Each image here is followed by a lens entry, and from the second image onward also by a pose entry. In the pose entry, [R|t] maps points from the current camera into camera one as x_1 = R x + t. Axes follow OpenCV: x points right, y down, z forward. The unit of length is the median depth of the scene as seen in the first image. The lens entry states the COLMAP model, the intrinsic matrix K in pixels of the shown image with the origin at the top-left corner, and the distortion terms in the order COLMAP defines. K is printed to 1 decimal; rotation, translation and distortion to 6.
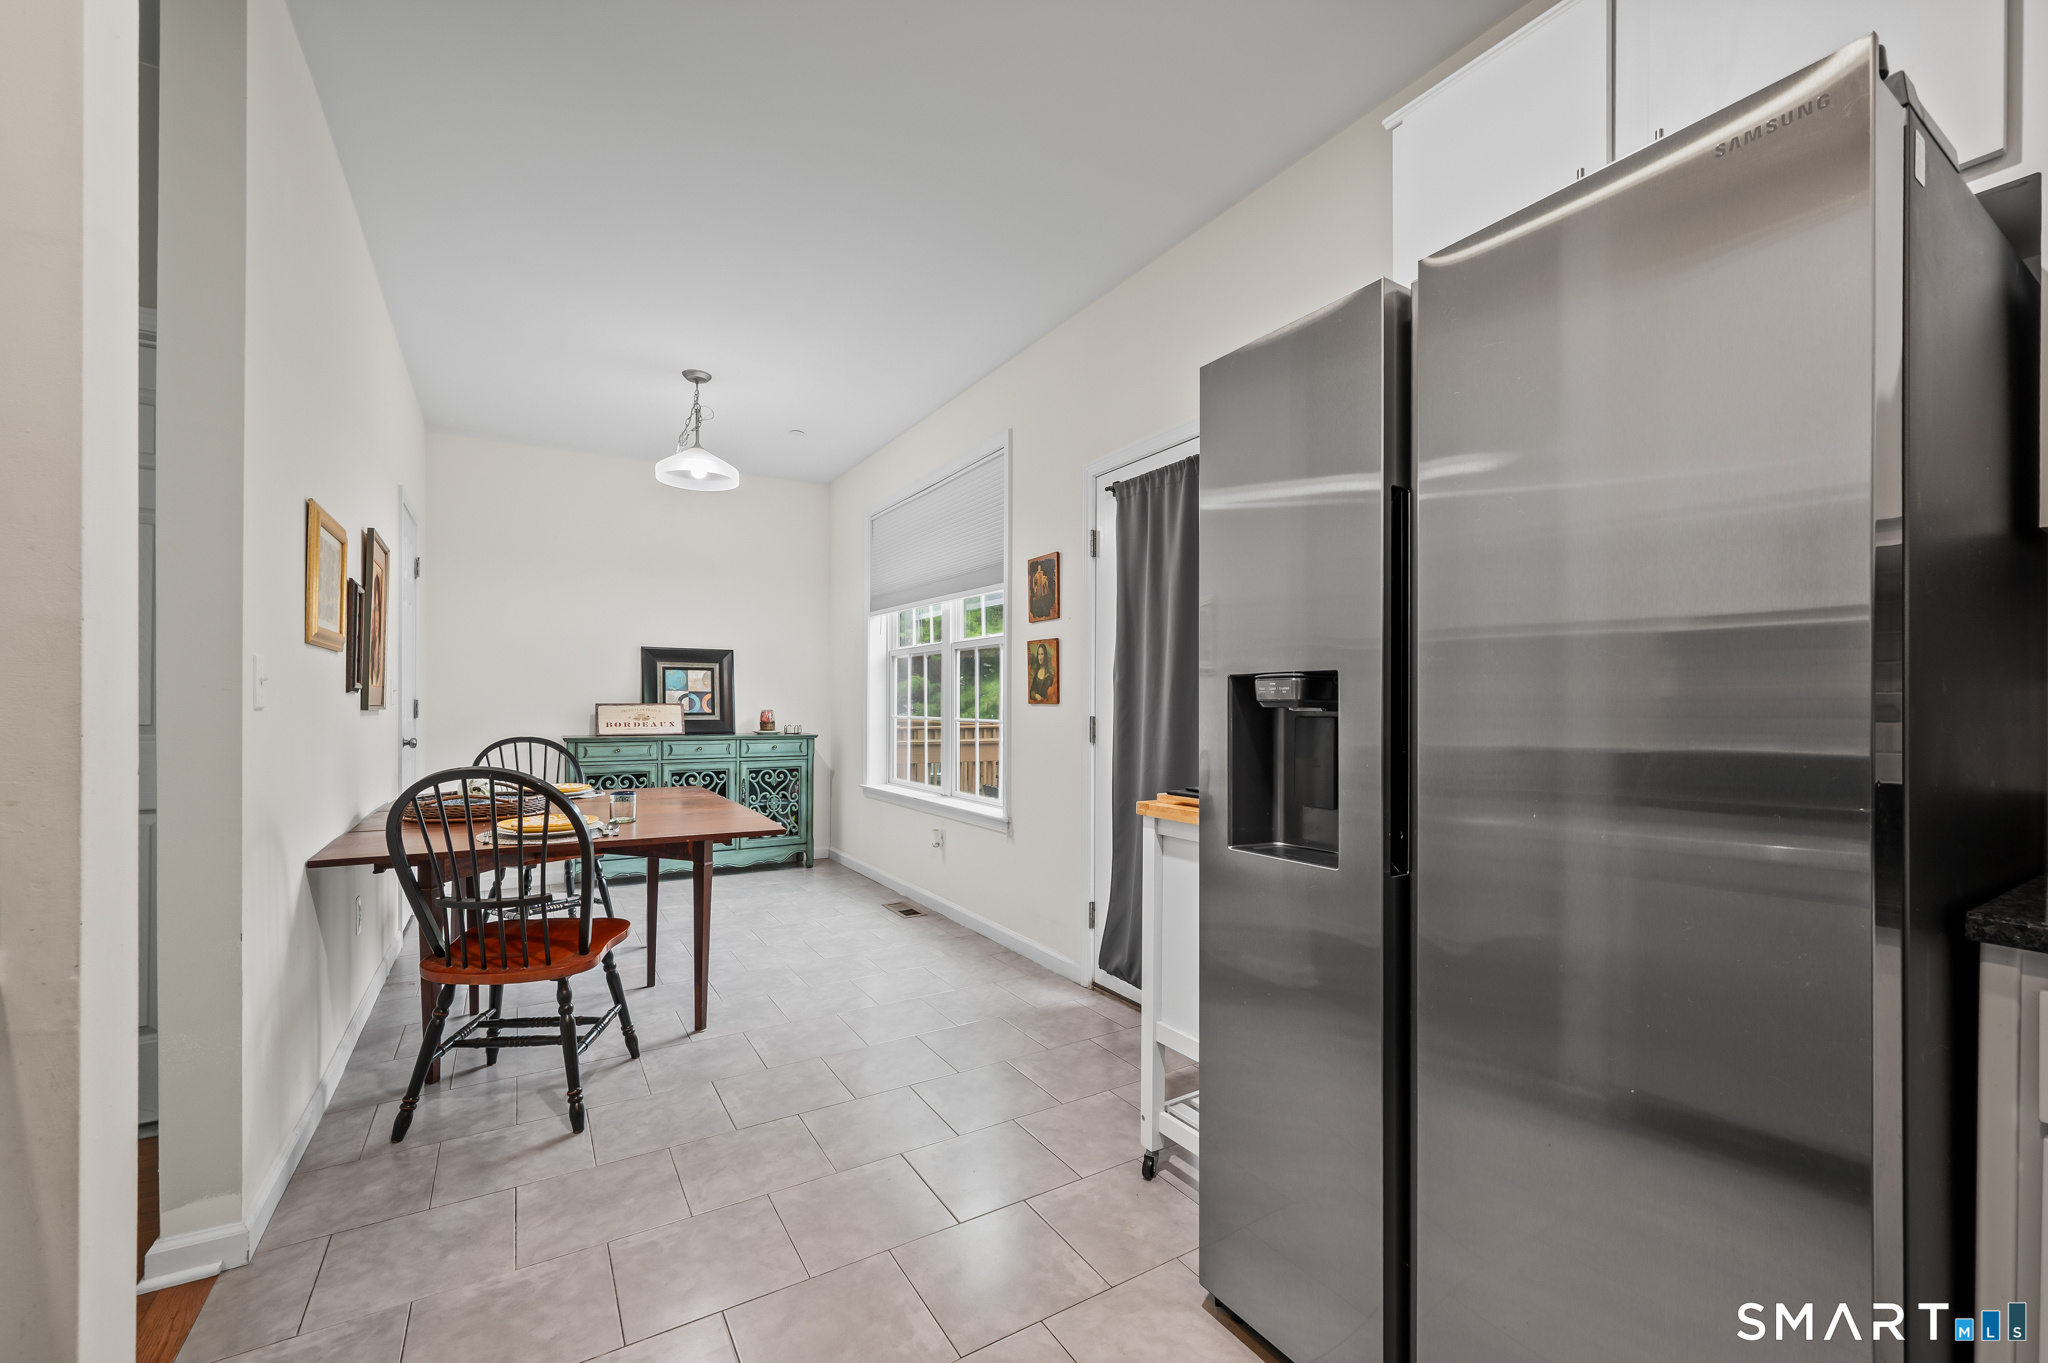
lens RADIAL K [[819.1, 0, 1024.8], [0, 819.1, 689.5], [0, 0, 1]] dist [-0.001035, 0.000100]
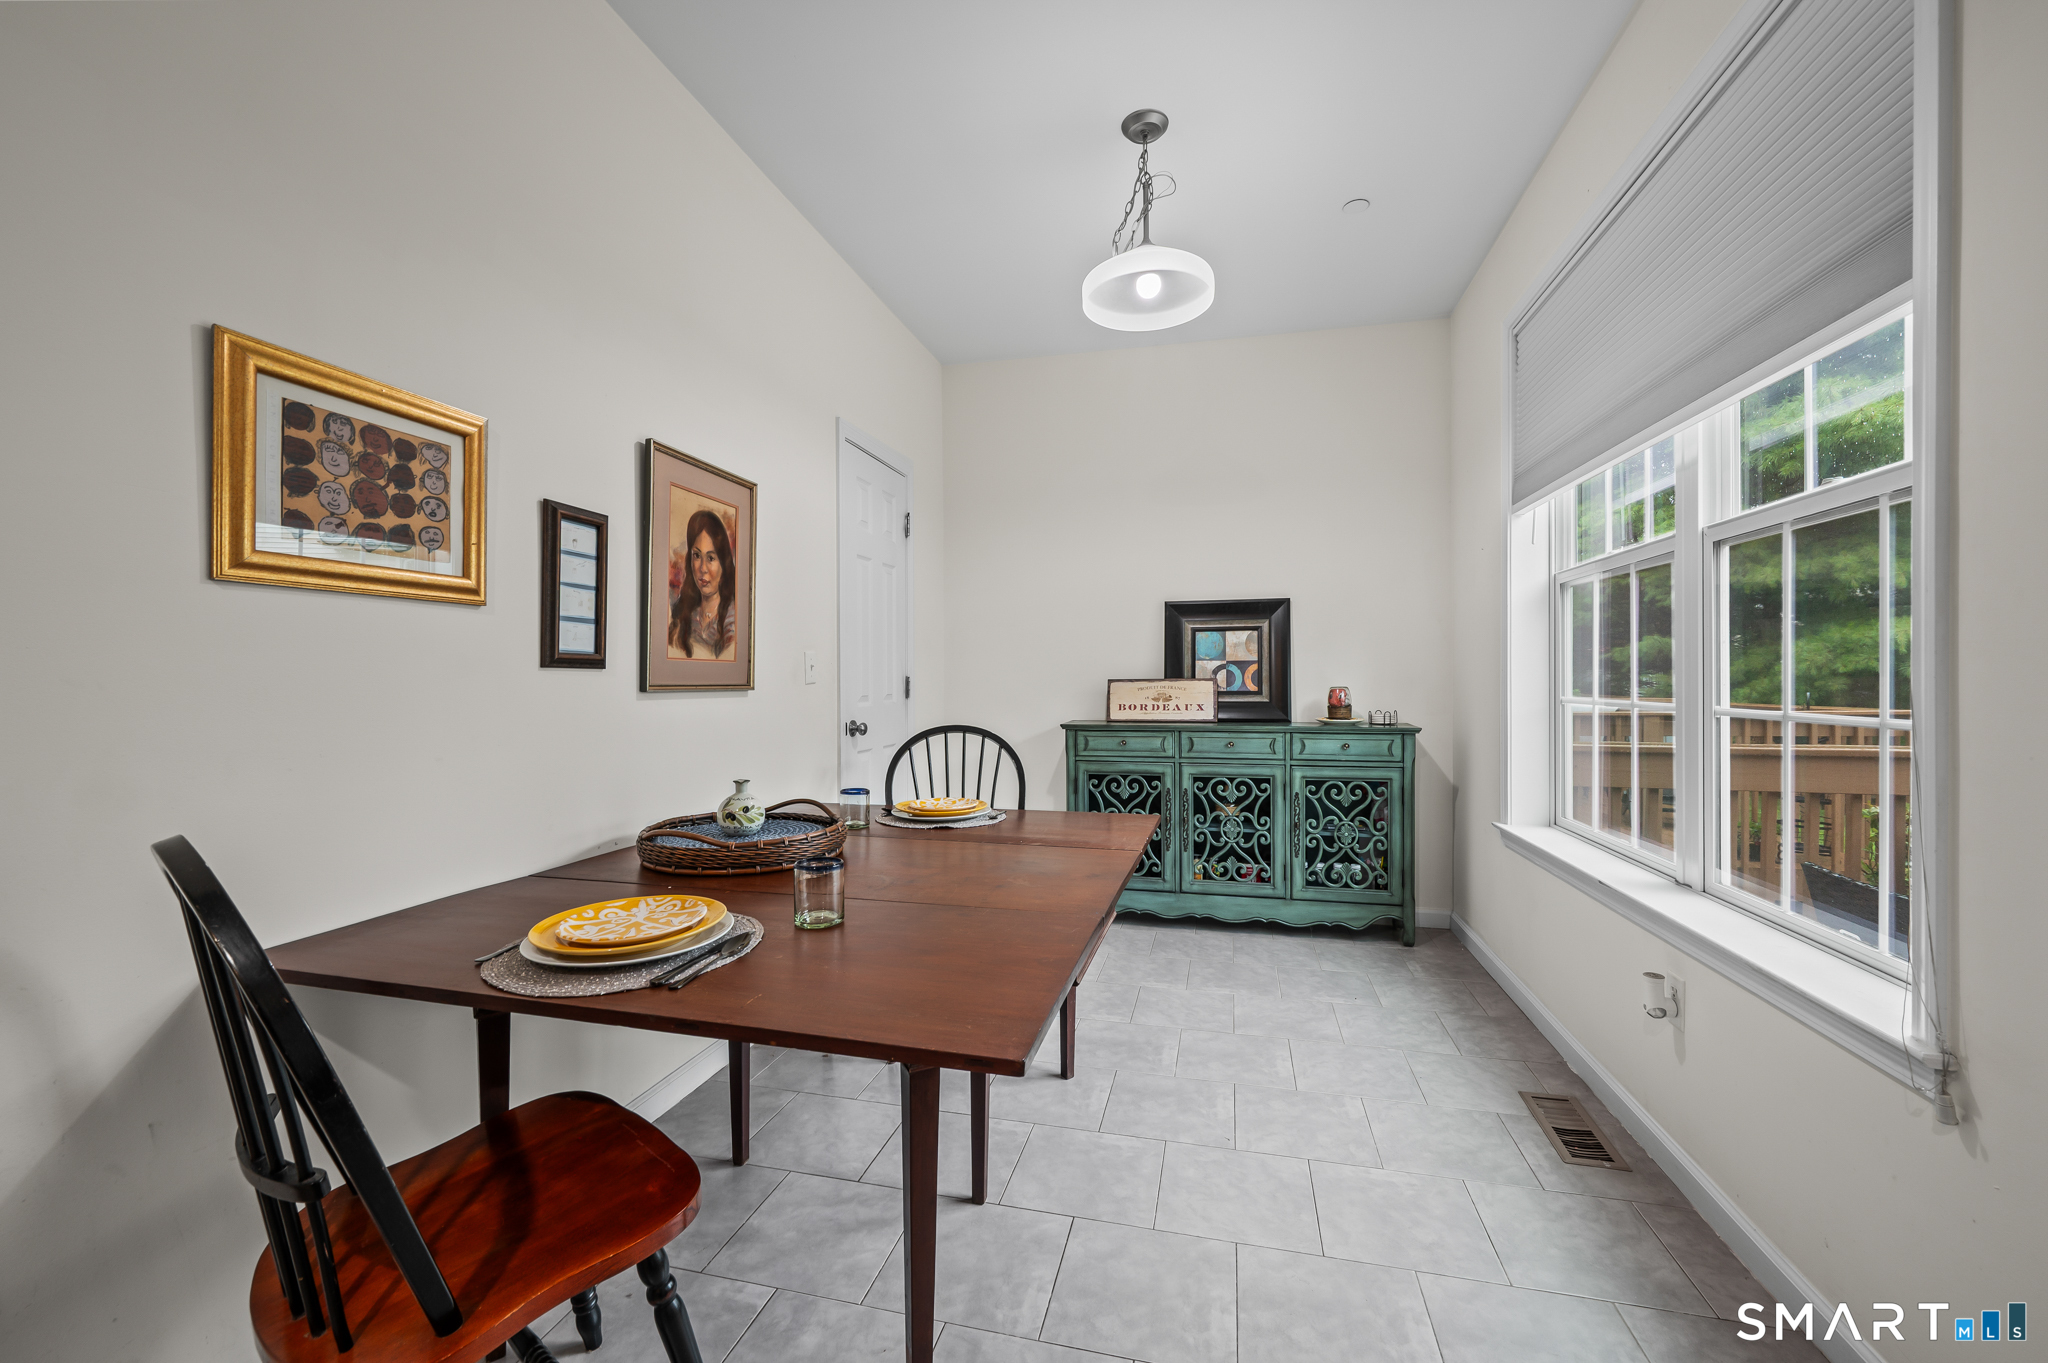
lens RADIAL K [[819.1, 0, 1024.8], [0, 819.1, 689.5], [0, 0, 1]] dist [-0.001035, 0.000100]
pose [[0.700019, -0.000483, -0.714124, -0.028800], [0.021724, 0.999551, 0.020618, 0.008708], [0.713794, -0.029946, 0.699715, 0.390394]]
